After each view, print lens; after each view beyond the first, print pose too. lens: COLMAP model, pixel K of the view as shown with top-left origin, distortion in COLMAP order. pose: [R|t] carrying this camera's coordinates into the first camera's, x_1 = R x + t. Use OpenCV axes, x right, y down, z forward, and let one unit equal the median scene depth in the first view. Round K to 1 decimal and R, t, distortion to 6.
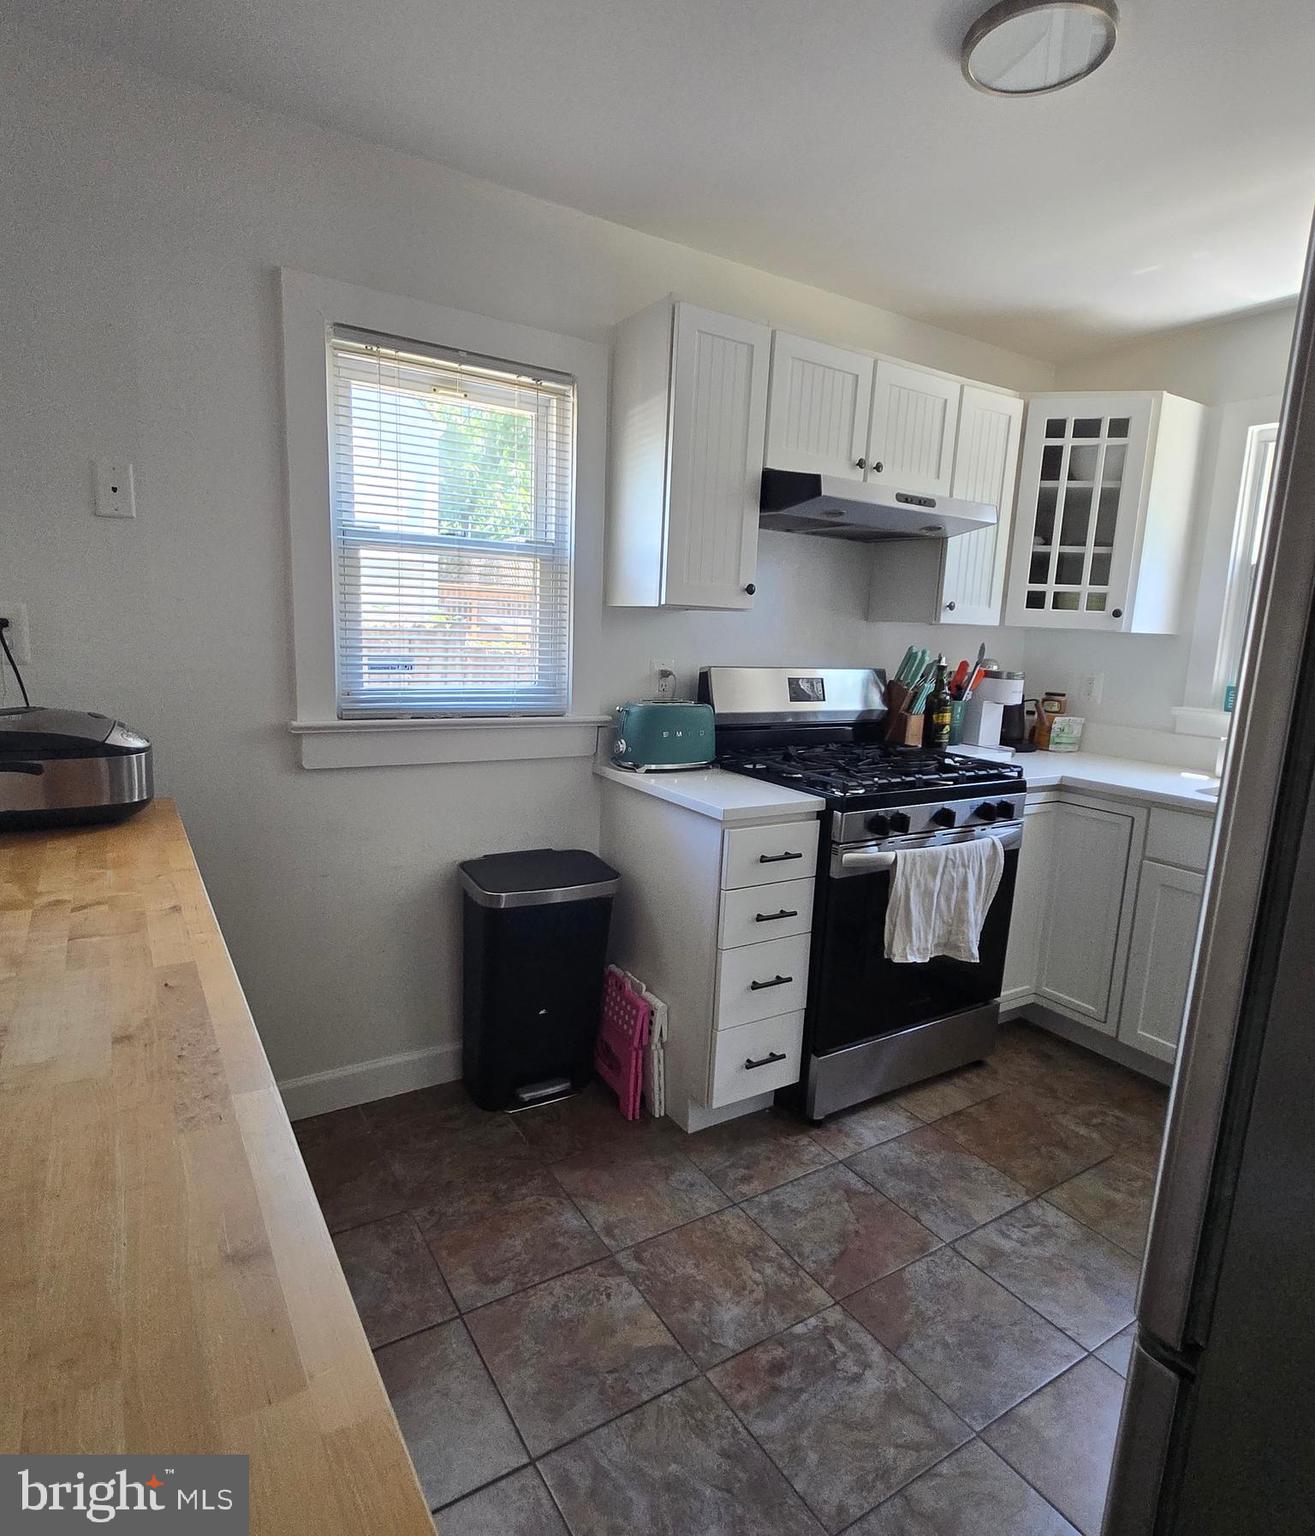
lens RADIAL K [[854.7, 0, 649.3], [0, 854.7, 772.6], [0, 0, 1]] dist [0.002143, -0.001533]
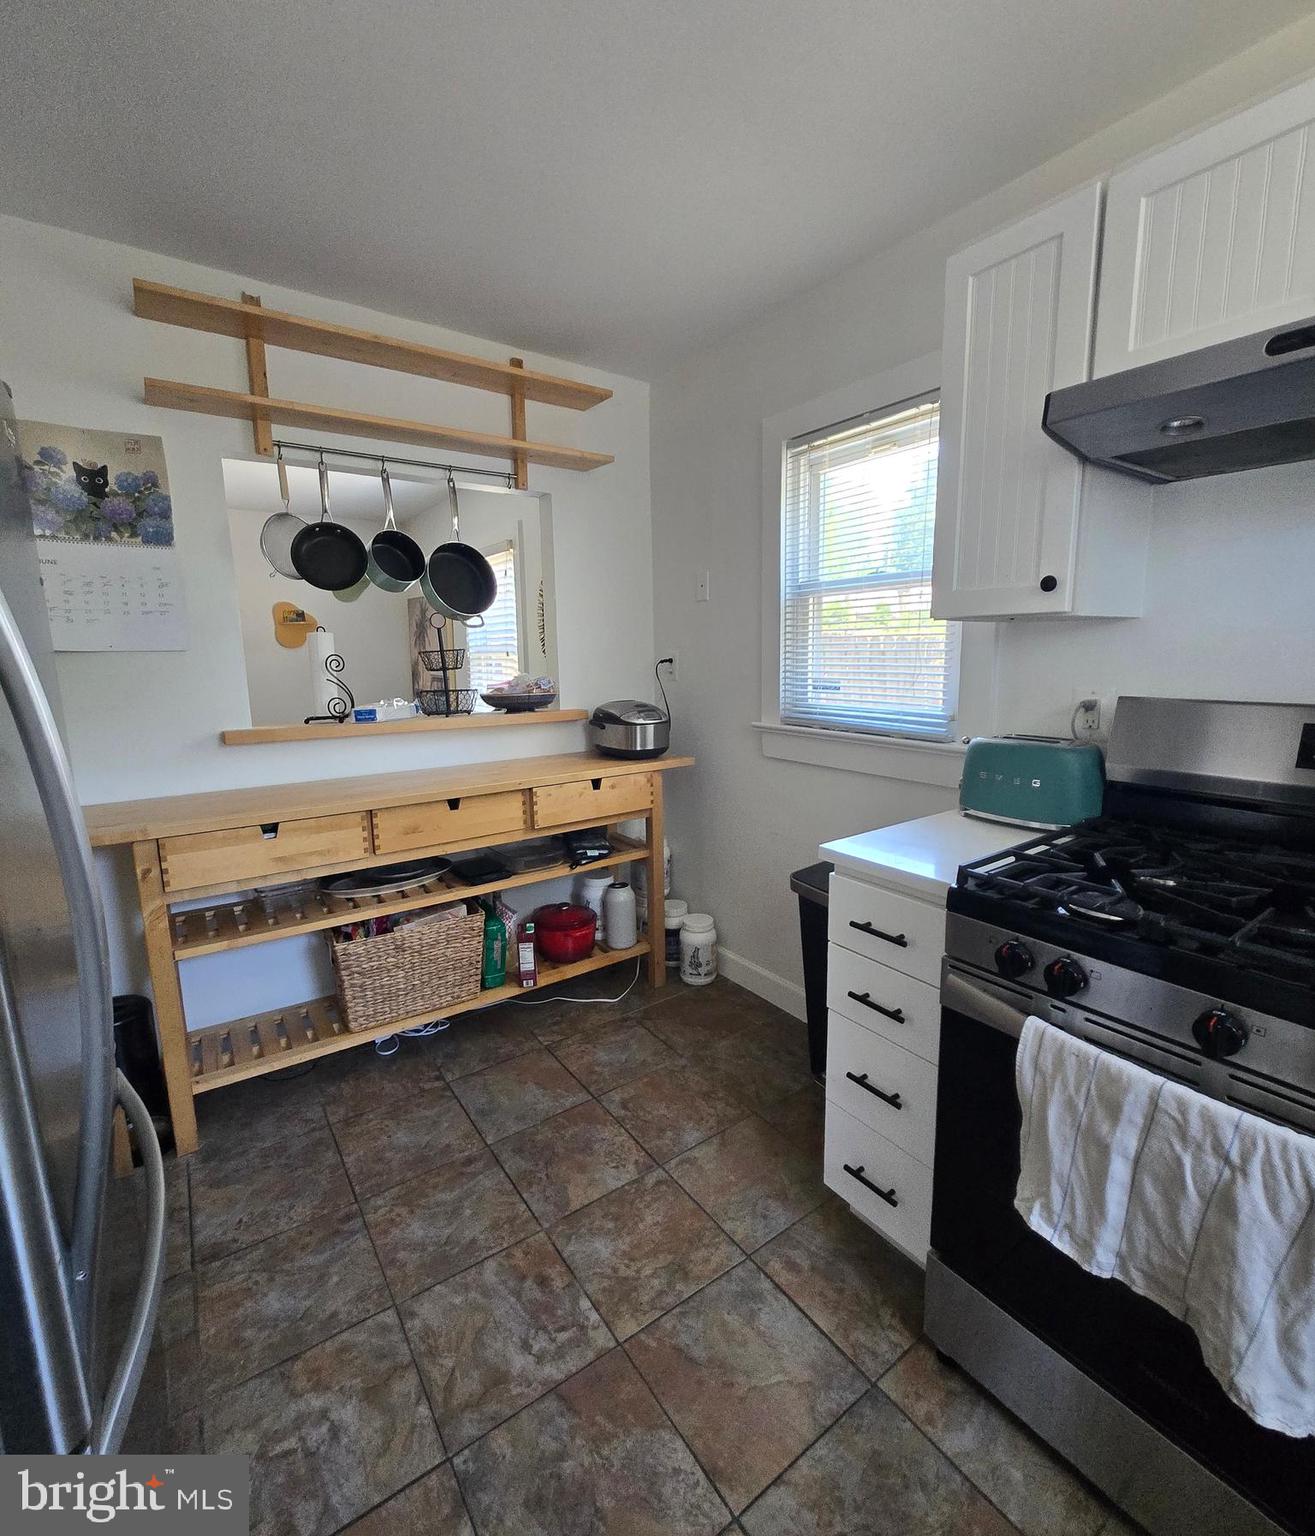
lens RADIAL K [[683.3, 0, 651.3], [0, 683.3, 769.4], [0, 0, 1]] dist [-0.000119, -0.001907]
pose [[0.057708, 0.128876, -0.989980, 0.851693], [-0.159137, 0.980141, 0.118318, -0.101882], [0.985568, 0.150714, 0.077071, 0.836777]]
